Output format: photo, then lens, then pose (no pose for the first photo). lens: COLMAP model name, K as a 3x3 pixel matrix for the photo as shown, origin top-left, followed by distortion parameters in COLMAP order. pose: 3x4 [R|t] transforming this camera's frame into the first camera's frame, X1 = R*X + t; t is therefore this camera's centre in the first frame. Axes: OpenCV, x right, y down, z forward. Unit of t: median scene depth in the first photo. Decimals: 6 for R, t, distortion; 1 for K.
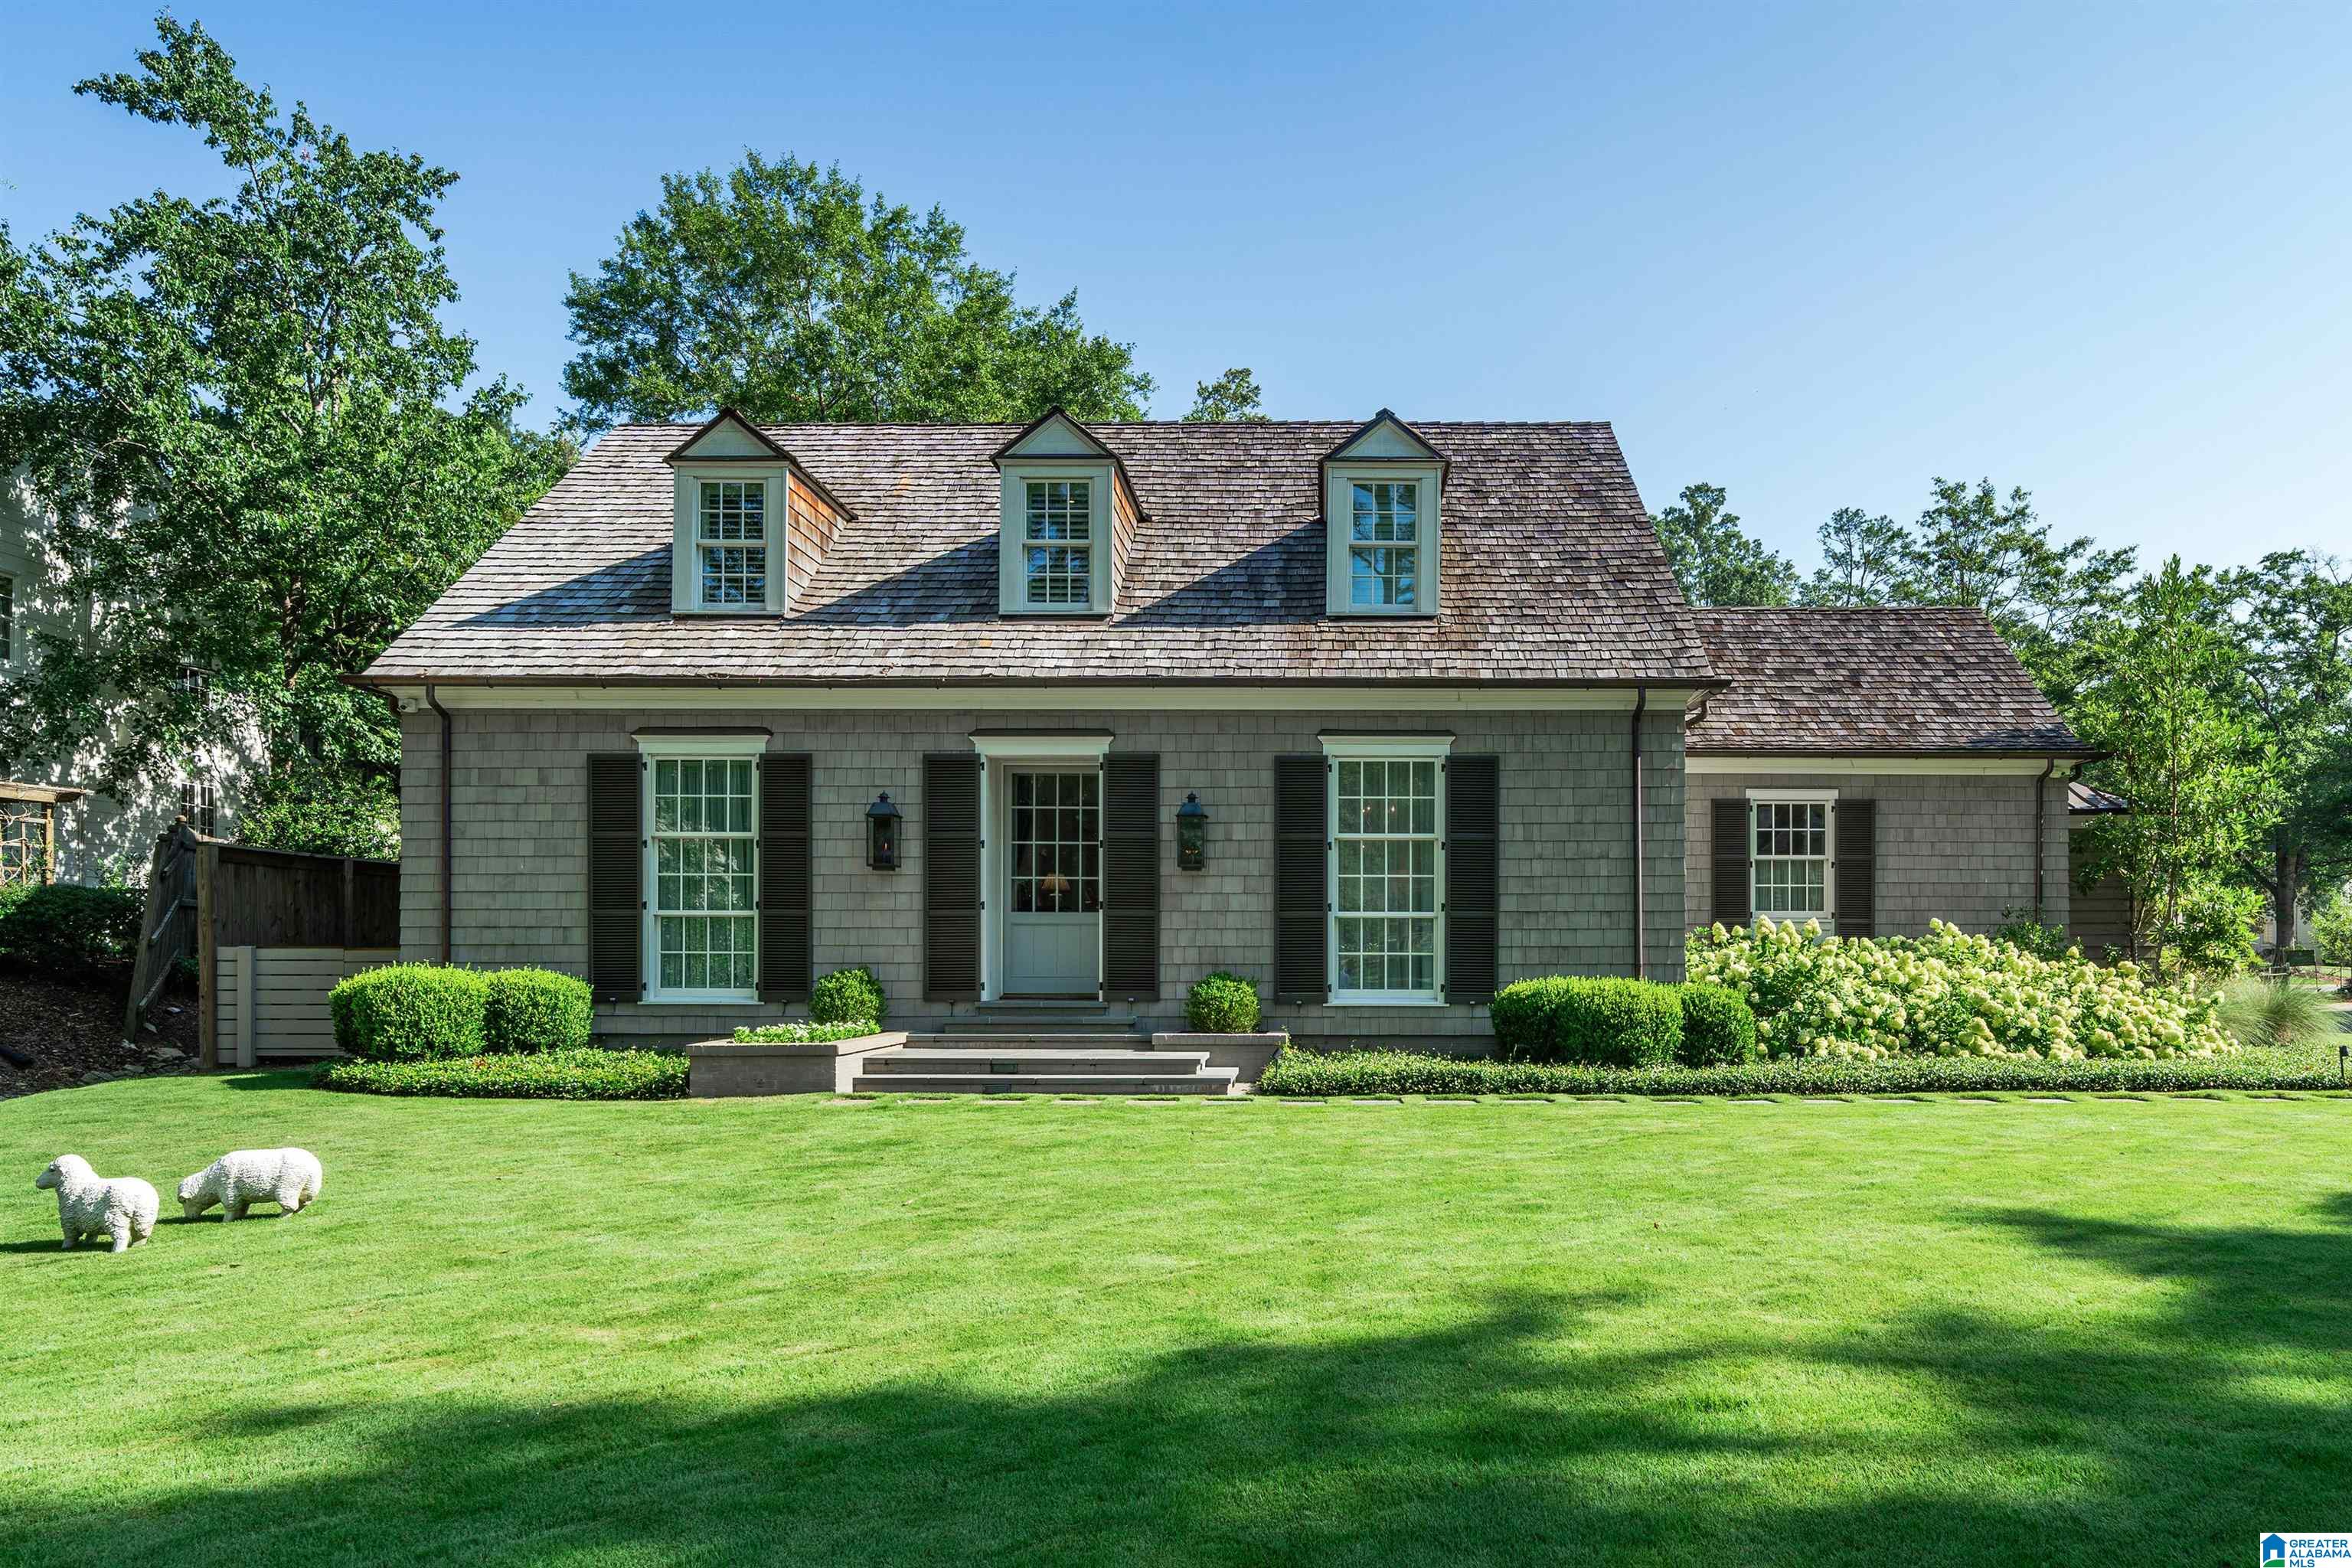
lens RADIAL K [[1221.7, 0, 1176.4], [0, 1221.7, 886.3], [0, 0, 1]] dist [0.002460, 0.000260]
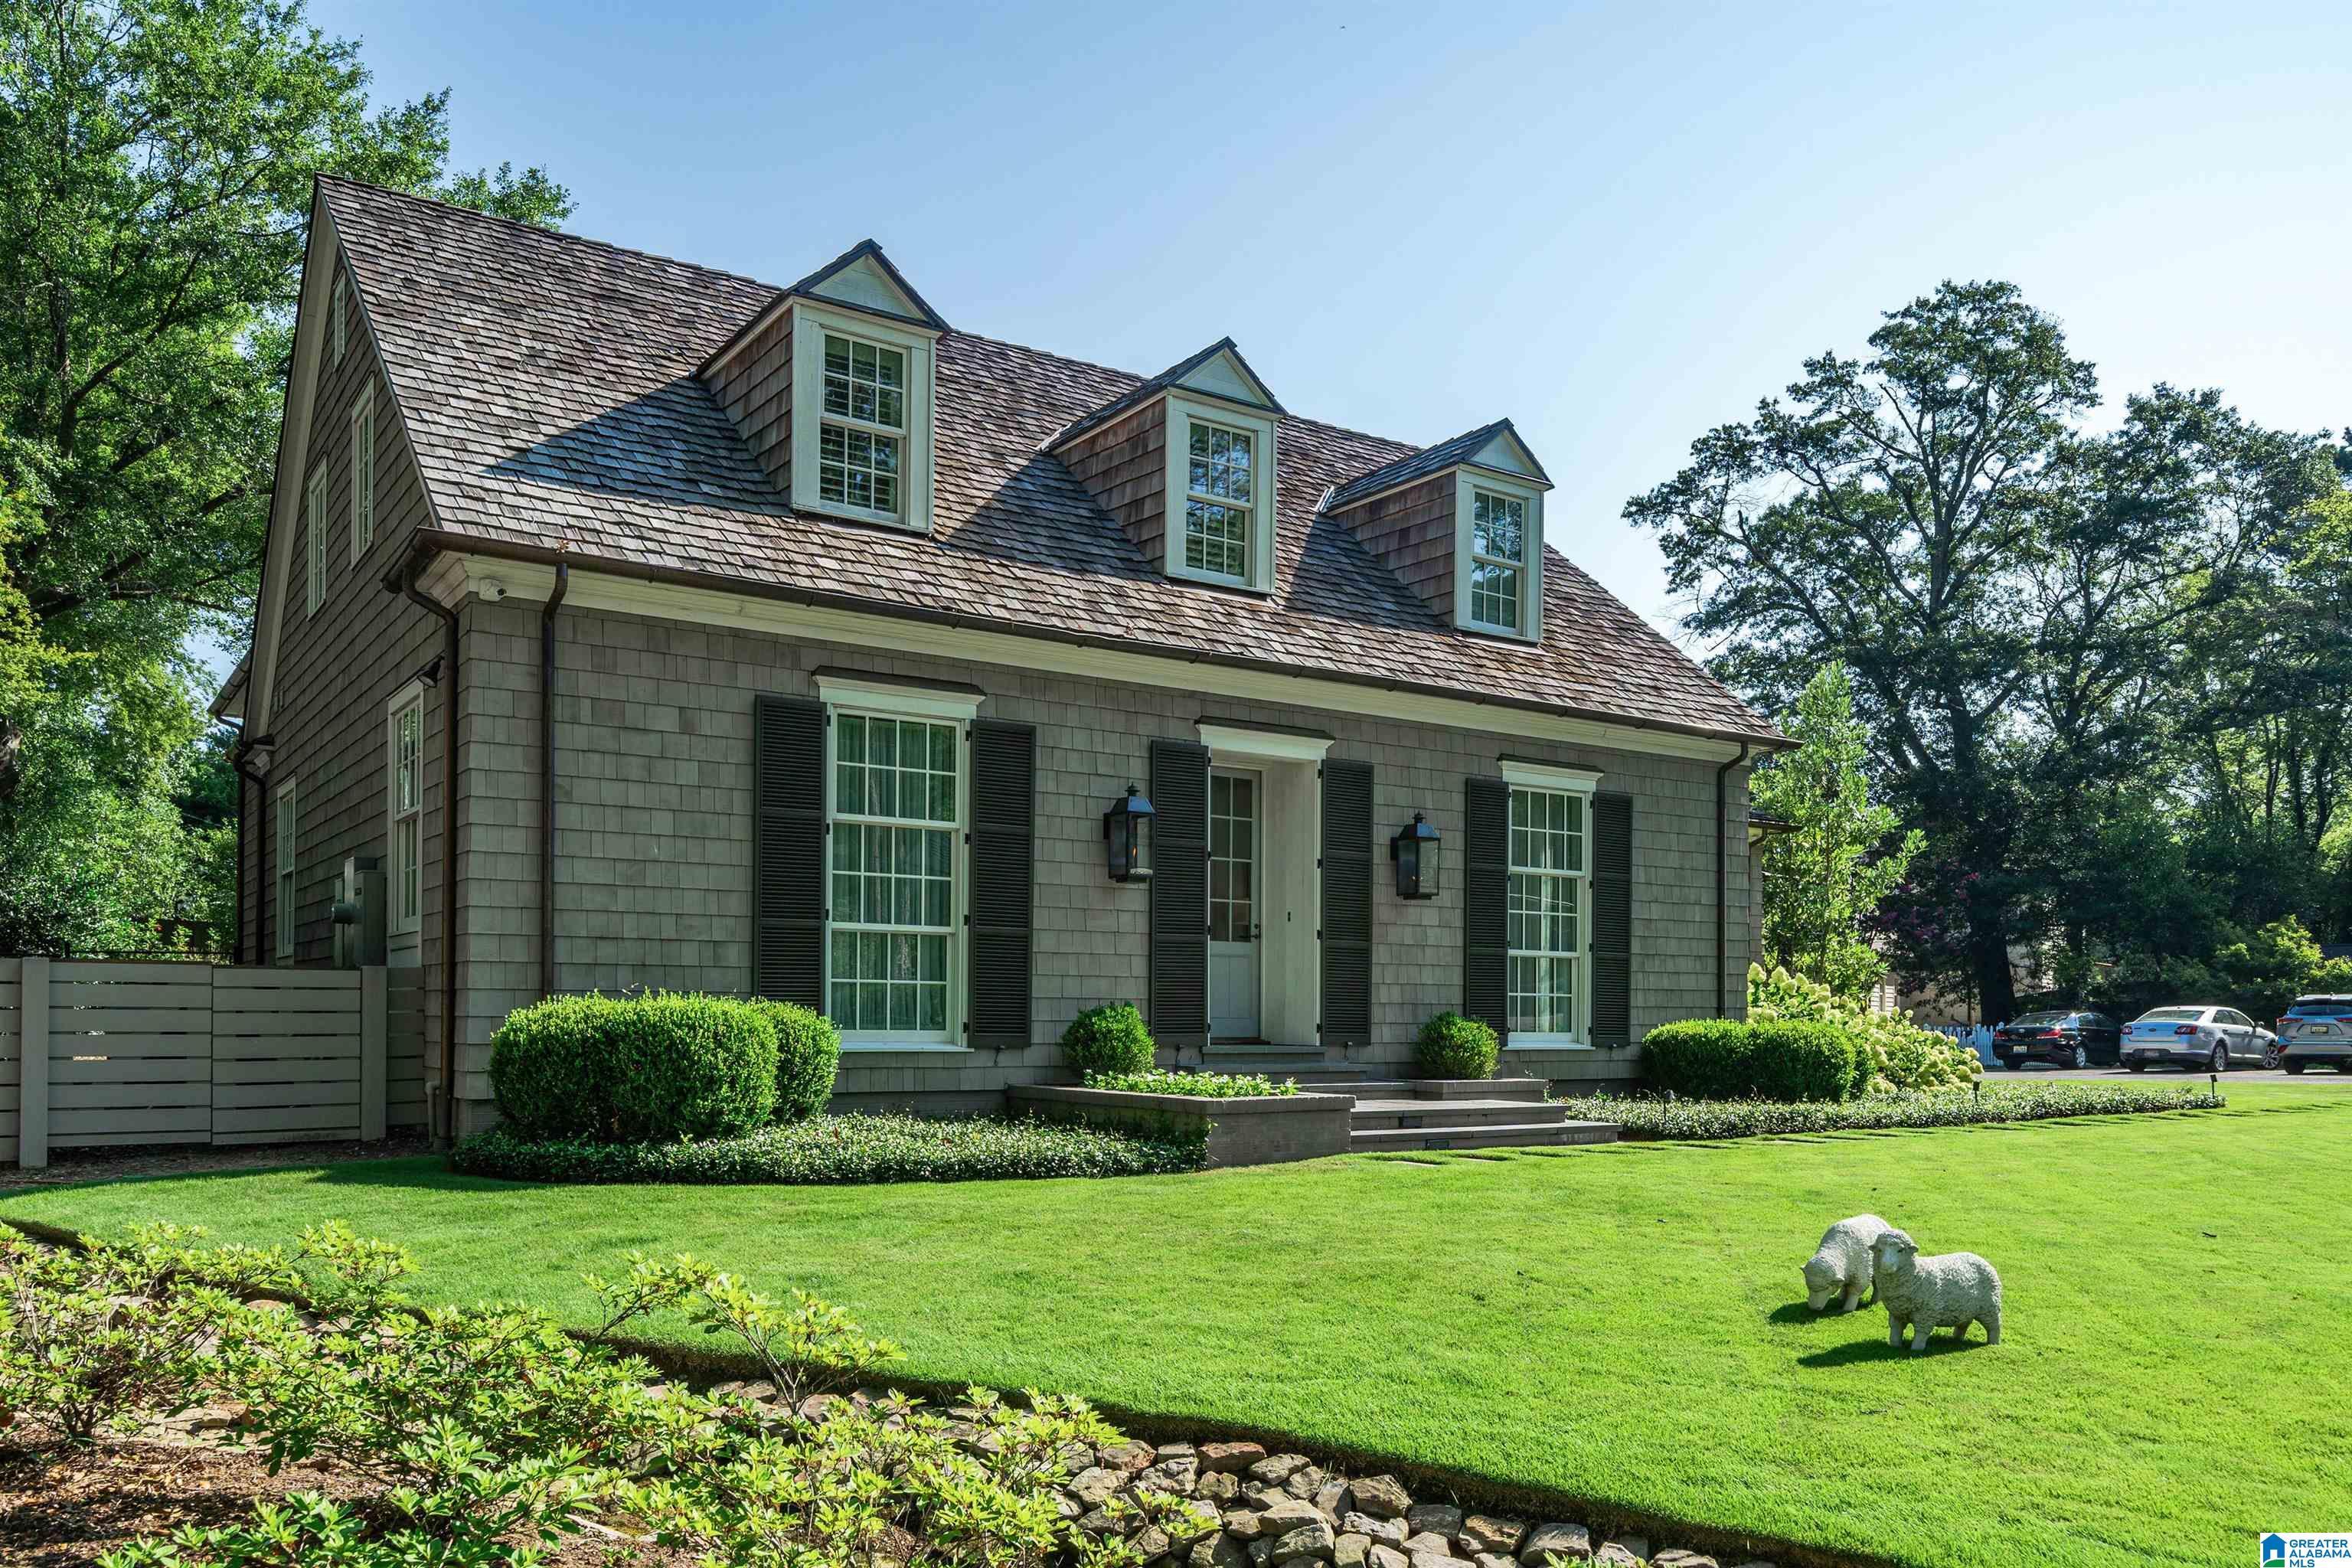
lens RADIAL K [[1832.5, 0, 1176.0], [0, 1832.5, 784.0], [0, 0, 1]] dist [0.008335, 0.001345]
pose [[0.812374, 0.078885, 0.577776, -0.892590], [-0.051146, 0.996628, -0.064159, -0.002141], [-0.580889, 0.022570, 0.813670, 0.001025]]
